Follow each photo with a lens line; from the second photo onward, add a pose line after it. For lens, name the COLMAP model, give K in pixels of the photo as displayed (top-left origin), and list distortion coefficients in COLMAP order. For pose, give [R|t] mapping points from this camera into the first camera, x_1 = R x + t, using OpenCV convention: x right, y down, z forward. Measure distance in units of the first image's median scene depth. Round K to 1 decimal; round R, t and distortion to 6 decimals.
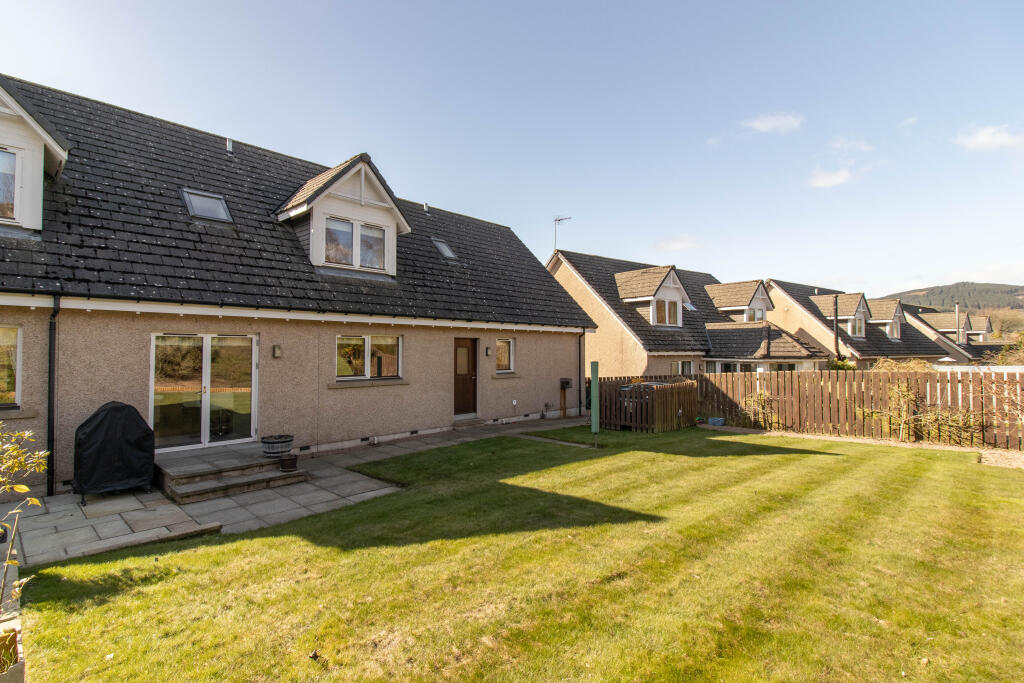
lens RADIAL K [[506.4, 0, 491.7], [0, 506.4, 345.5], [0, 0, 1]] dist [0.012439, -0.000428]
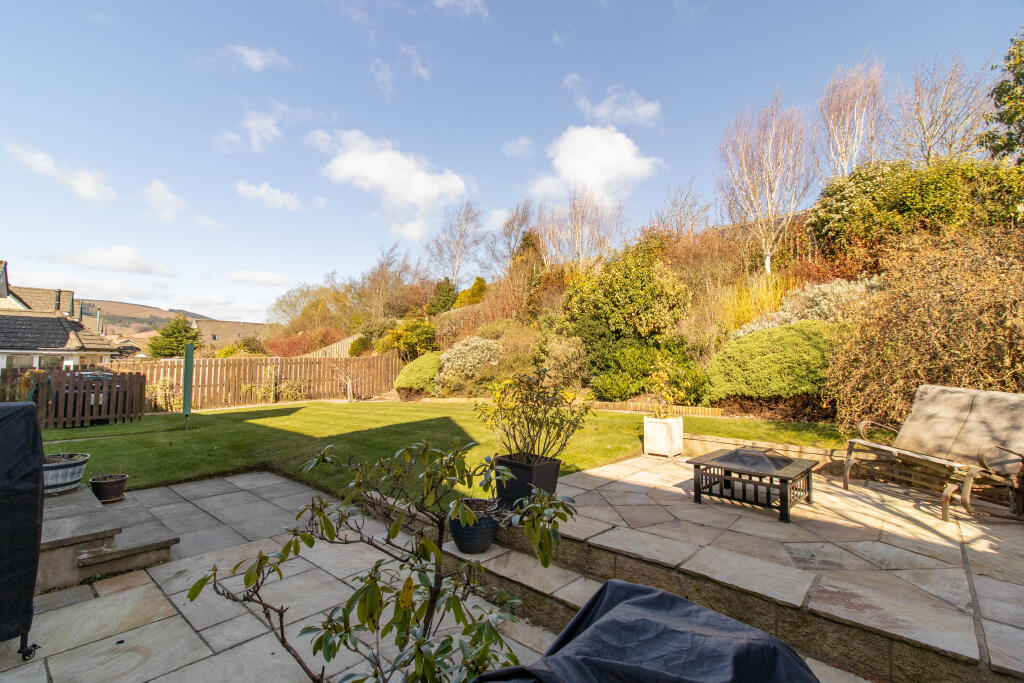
lens RADIAL K [[473.3, 0, 512.1], [0, 473.3, 322.3], [0, 0, 1]] dist [-0.000370, 0.000074]
pose [[-0.055281, 0.078932, 0.995346, -0.676642], [-0.022262, 0.996525, -0.080262, 0.042039], [-0.998223, -0.026595, -0.053332, 0.356436]]
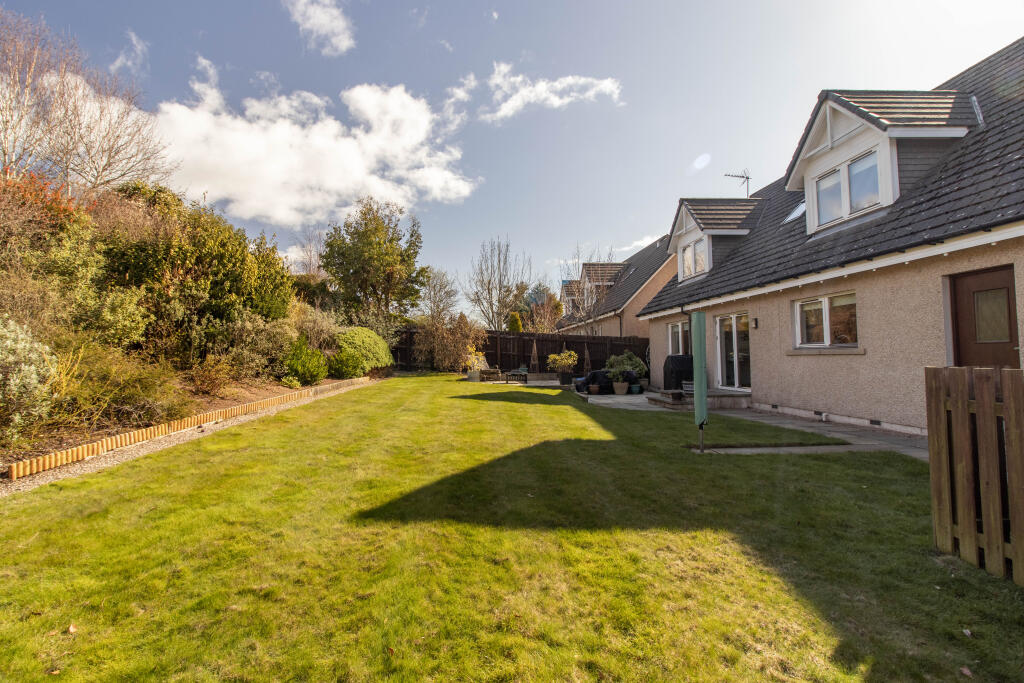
lens RADIAL K [[482.3, 0, 512.0], [0, 482.3, 341.5], [0, 0, 1]] dist [0.025996, -0.000066]
pose [[-0.662983, -0.017586, -0.748428, 0.710186], [0.021255, 0.998879, -0.042300, 0.077346], [0.748333, -0.043952, -0.661866, 1.093469]]
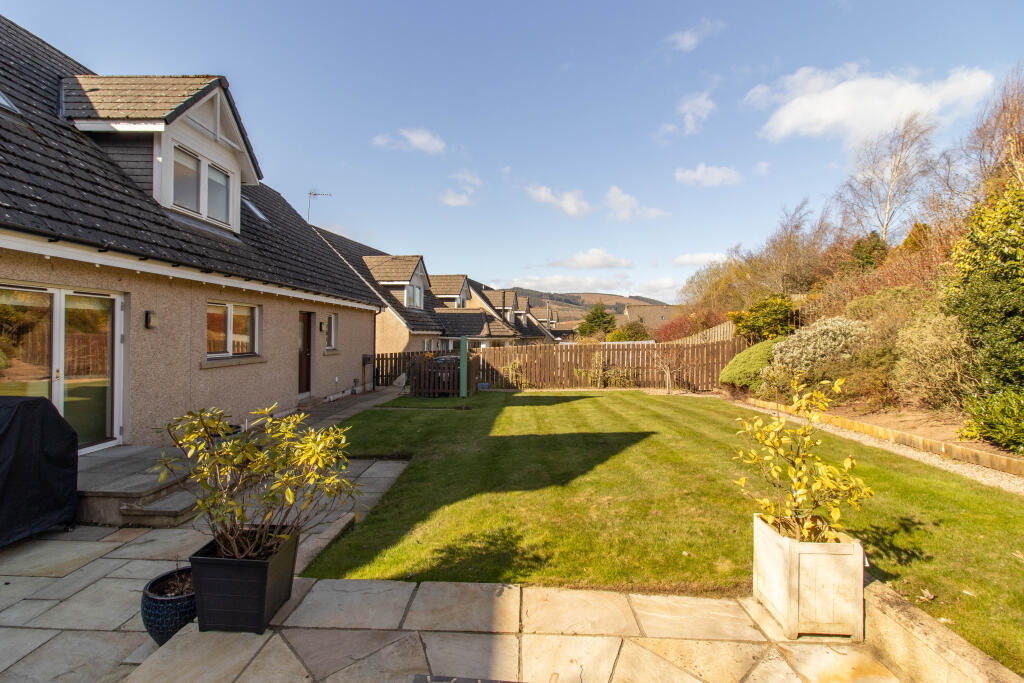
lens RADIAL K [[482.3, 0, 512.0], [0, 482.3, 341.5], [0, 0, 1]] dist [0.025996, -0.000066]
pose [[0.724692, -0.001014, 0.689072, -0.434712], [-0.019037, 0.999588, 0.021492, 0.014919], [-0.688810, -0.028693, 0.724374, 0.102429]]
